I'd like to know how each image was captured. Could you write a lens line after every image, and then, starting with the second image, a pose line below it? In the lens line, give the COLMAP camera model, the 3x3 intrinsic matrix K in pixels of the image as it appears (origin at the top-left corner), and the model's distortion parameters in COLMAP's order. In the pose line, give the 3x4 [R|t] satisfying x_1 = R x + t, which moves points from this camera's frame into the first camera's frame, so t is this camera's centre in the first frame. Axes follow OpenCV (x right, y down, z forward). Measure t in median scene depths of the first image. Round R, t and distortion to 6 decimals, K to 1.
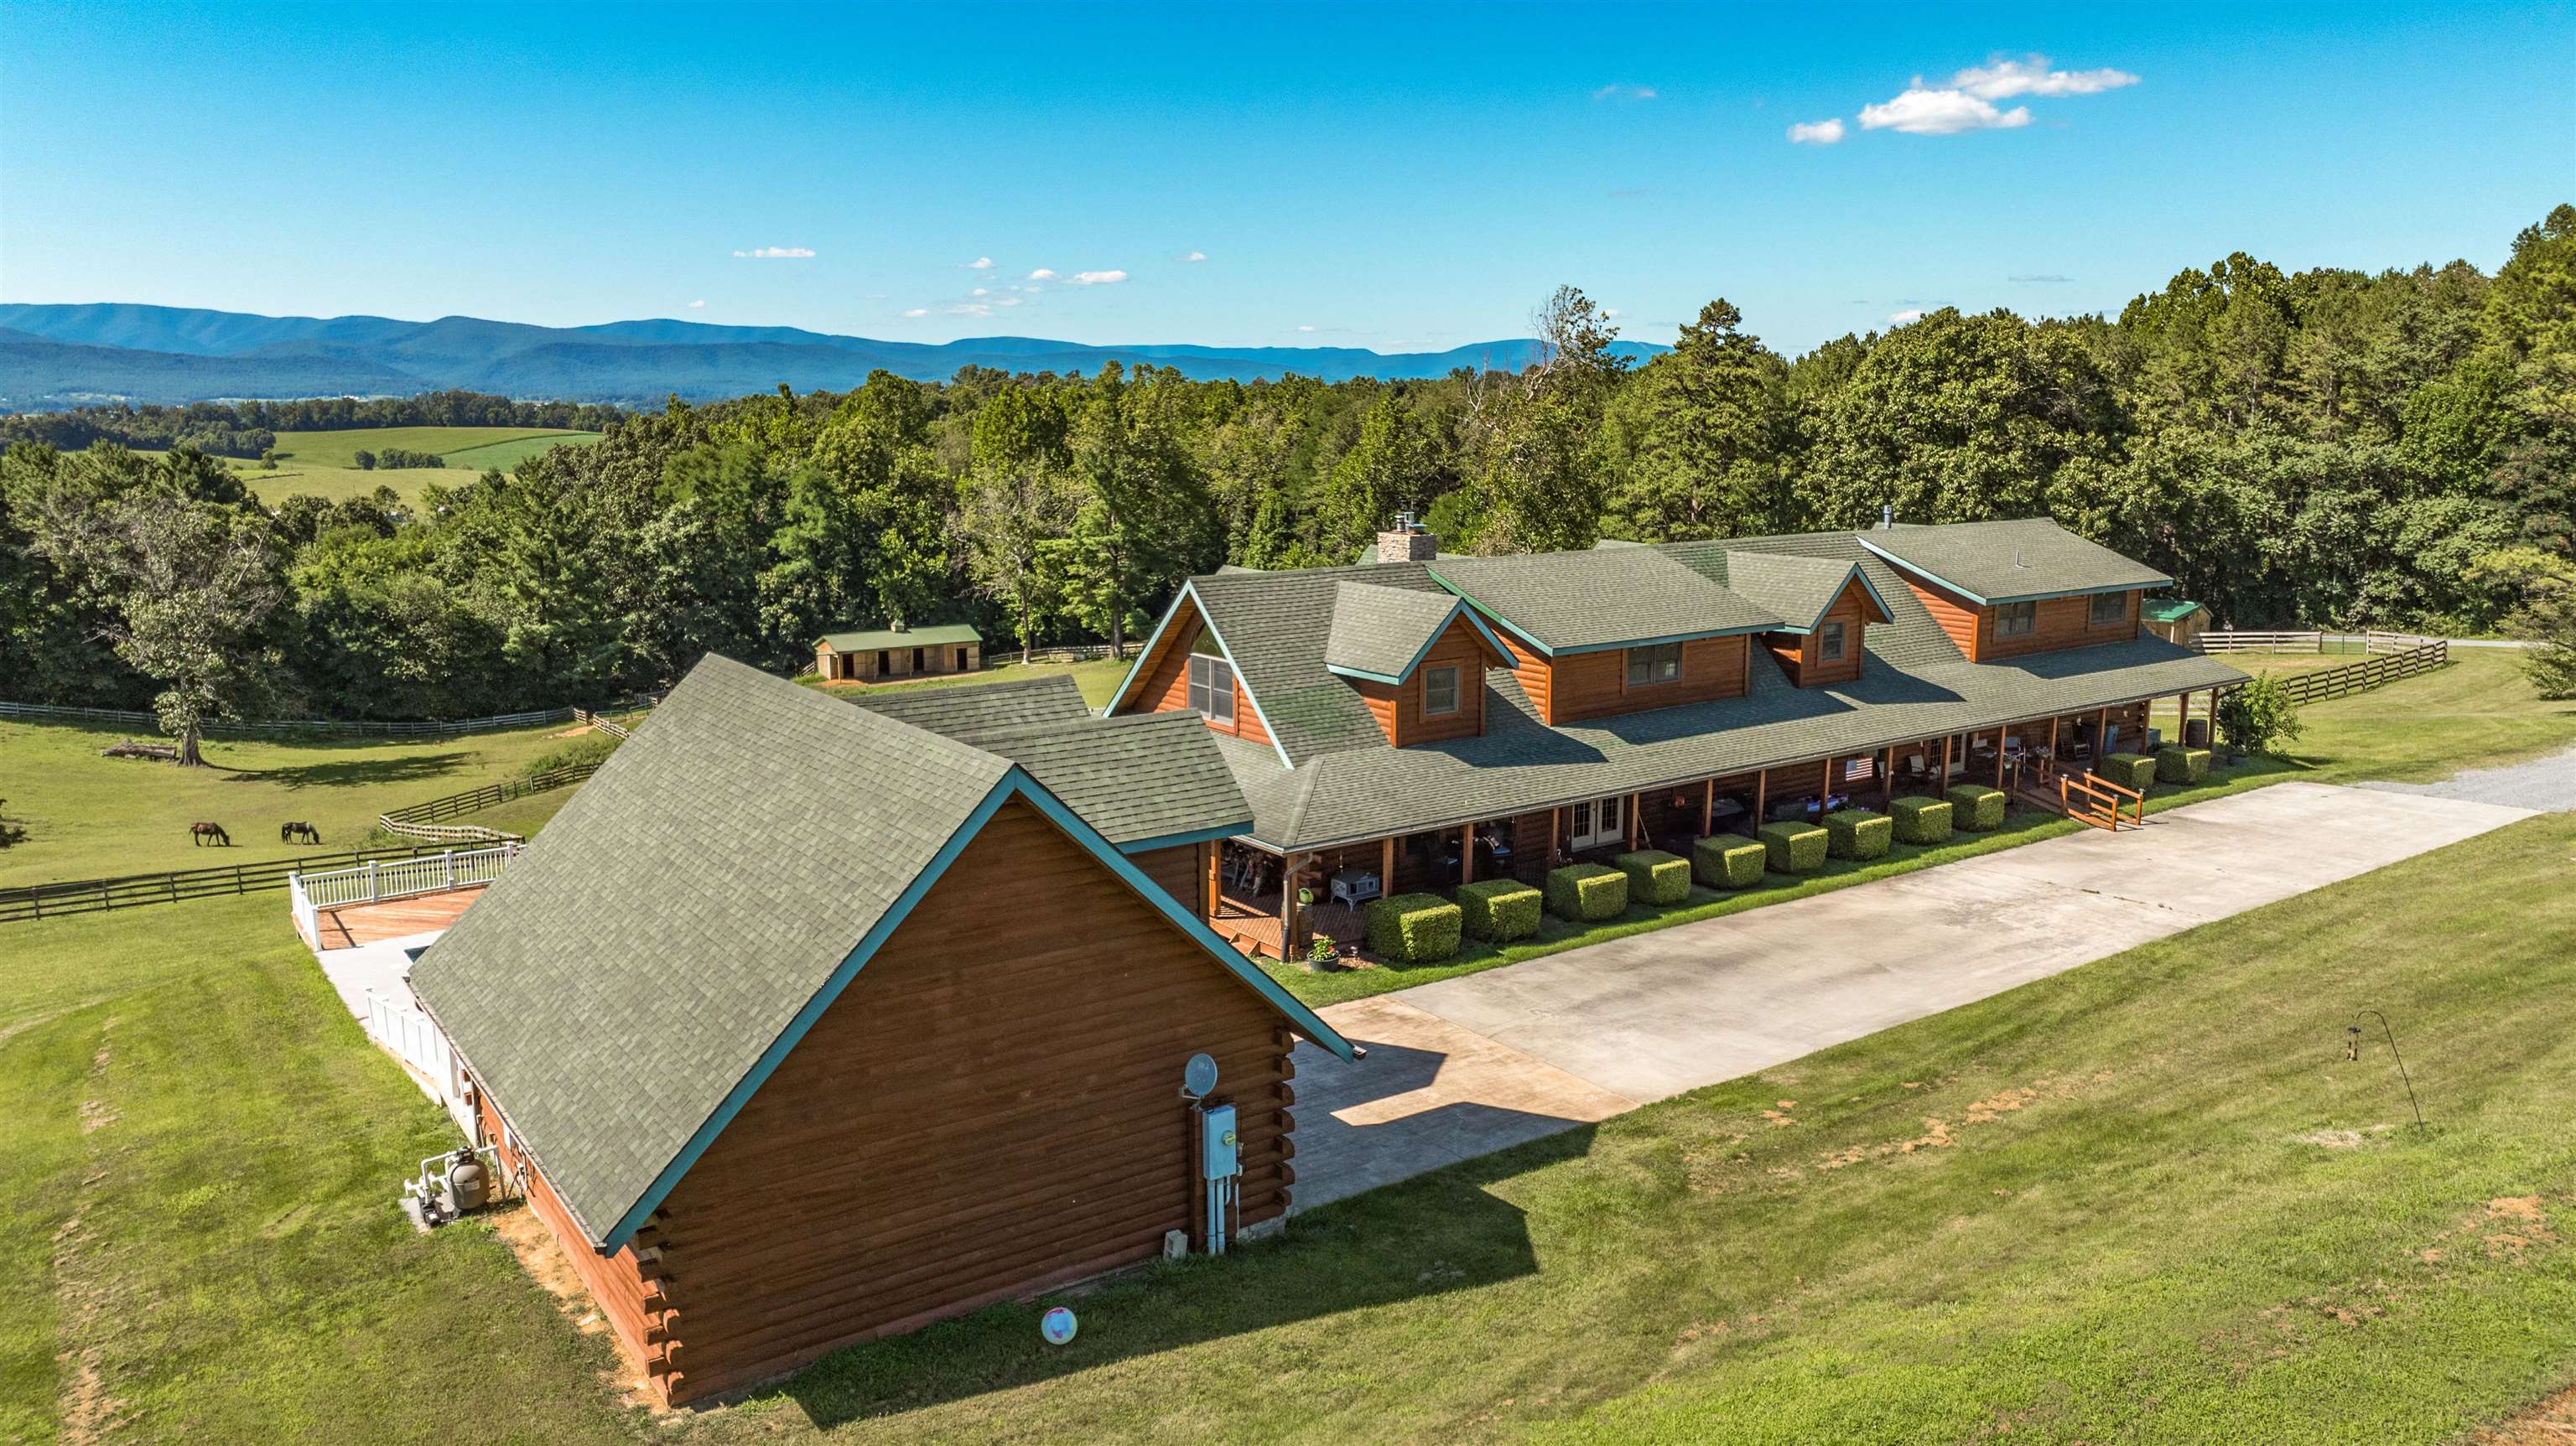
lens RADIAL K [[1770.4, 0, 1285.2], [0, 1770.4, 738.6], [0, 0, 1]] dist [-0.076193, 0.079650]
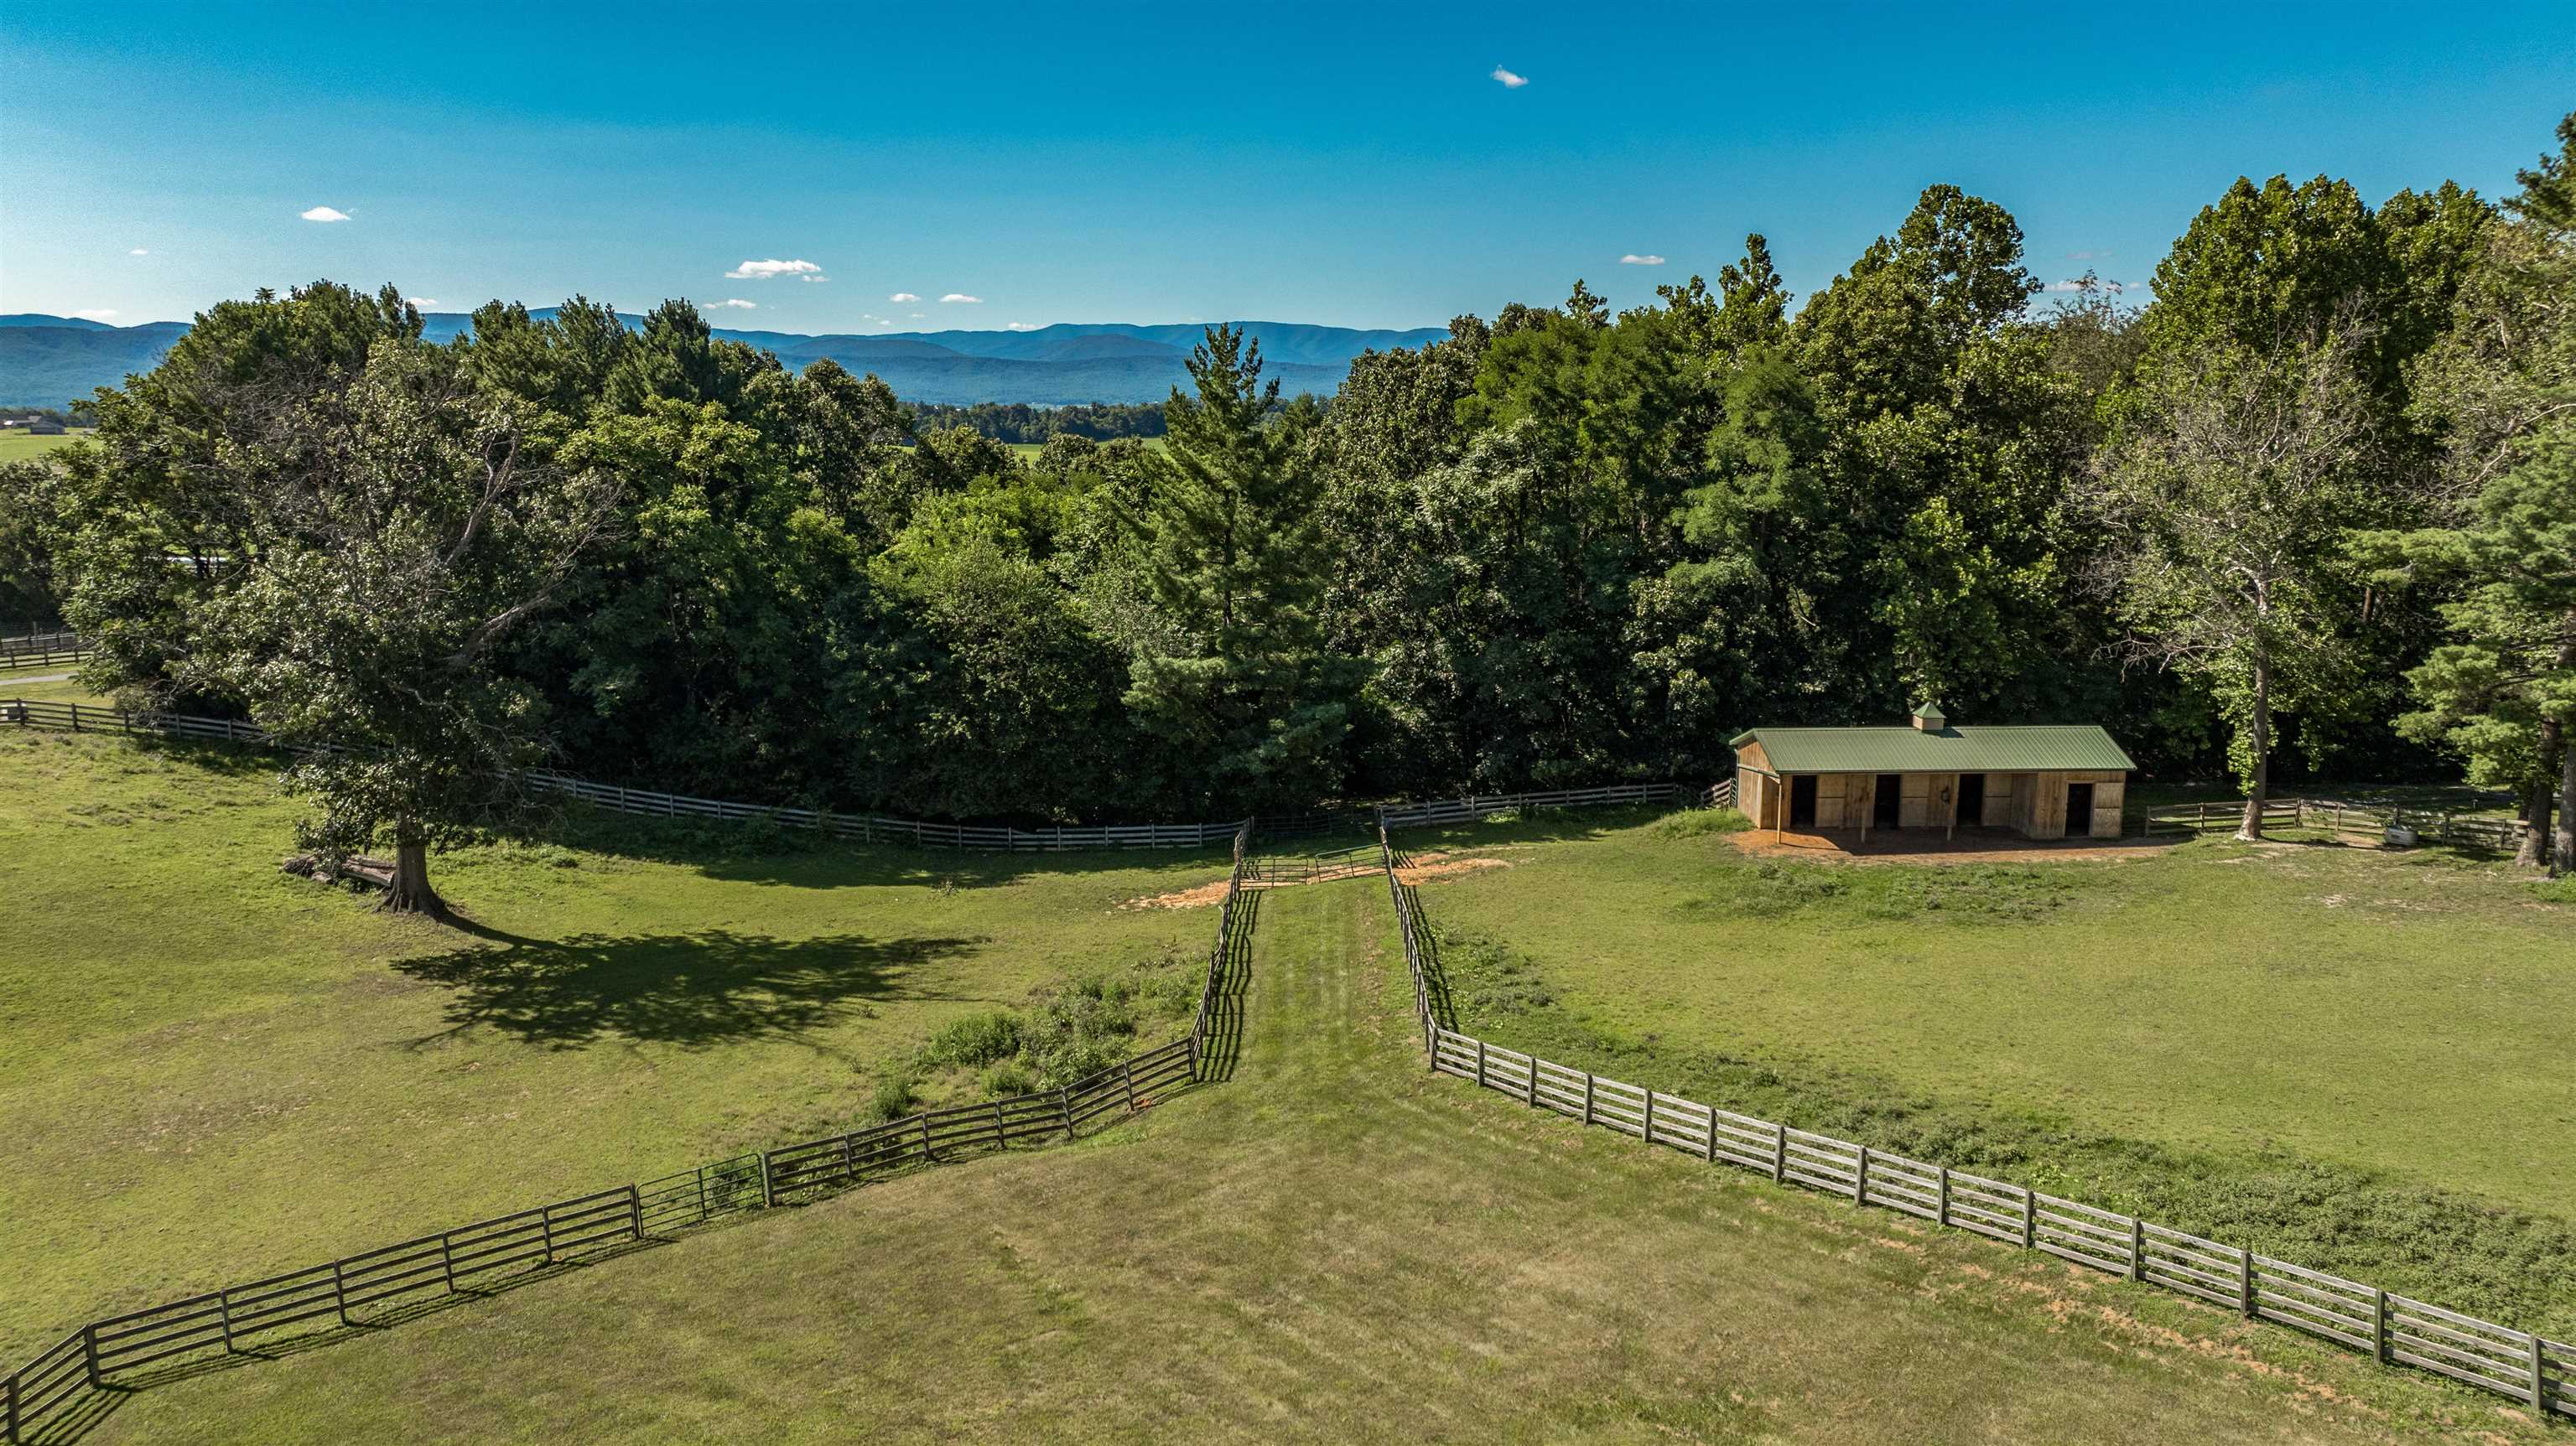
lens RADIAL K [[1815.4, 0, 1289.3], [0, 1815.4, 741.8], [0, 0, 1]] dist [-0.012577, -0.001855]
pose [[0.849171, 0.095198, -0.519468, -0.120470], [-0.097300, 0.994983, 0.023285, -0.052752], [0.519078, 0.030771, 0.854173, 0.534109]]
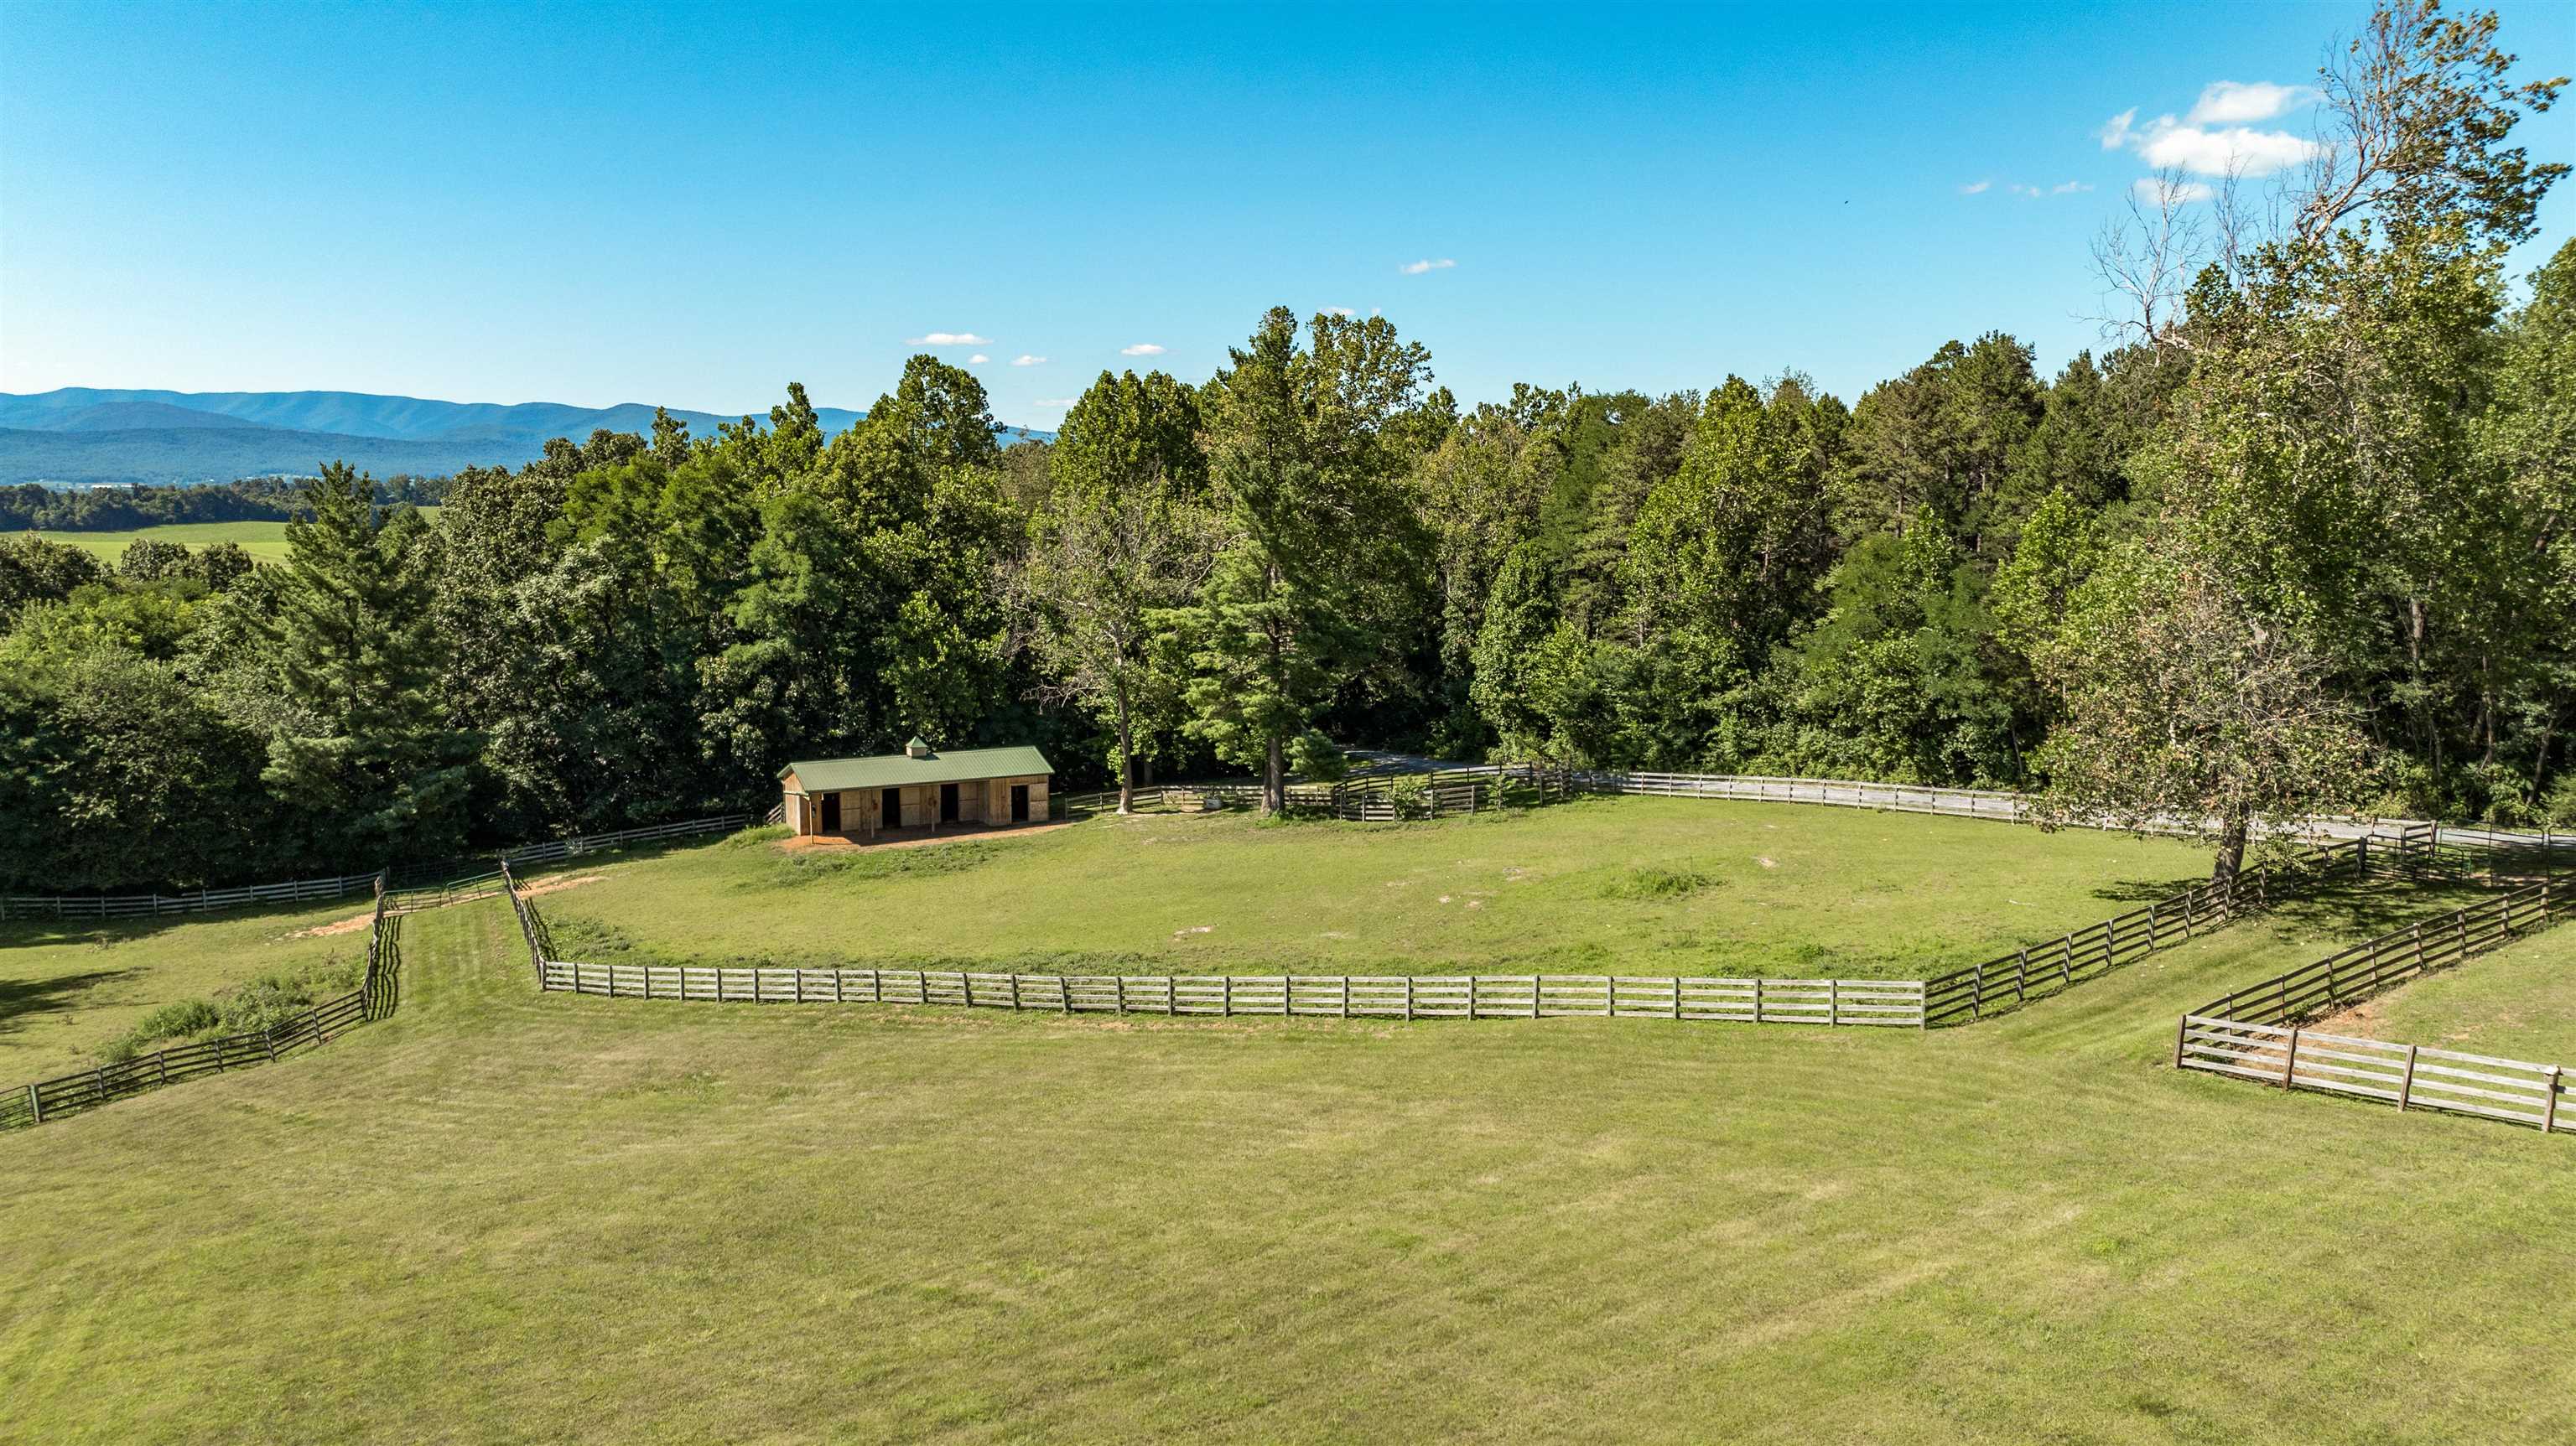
lens RADIAL K [[1770.4, 0, 1285.2], [0, 1770.4, 738.6], [0, 0, 1]] dist [-0.076193, 0.079650]
pose [[0.996519, 0.016245, -0.081765, -0.042688], [-0.020263, 0.998615, -0.048556, -0.039783], [0.080863, 0.050044, 0.995468, 0.400610]]
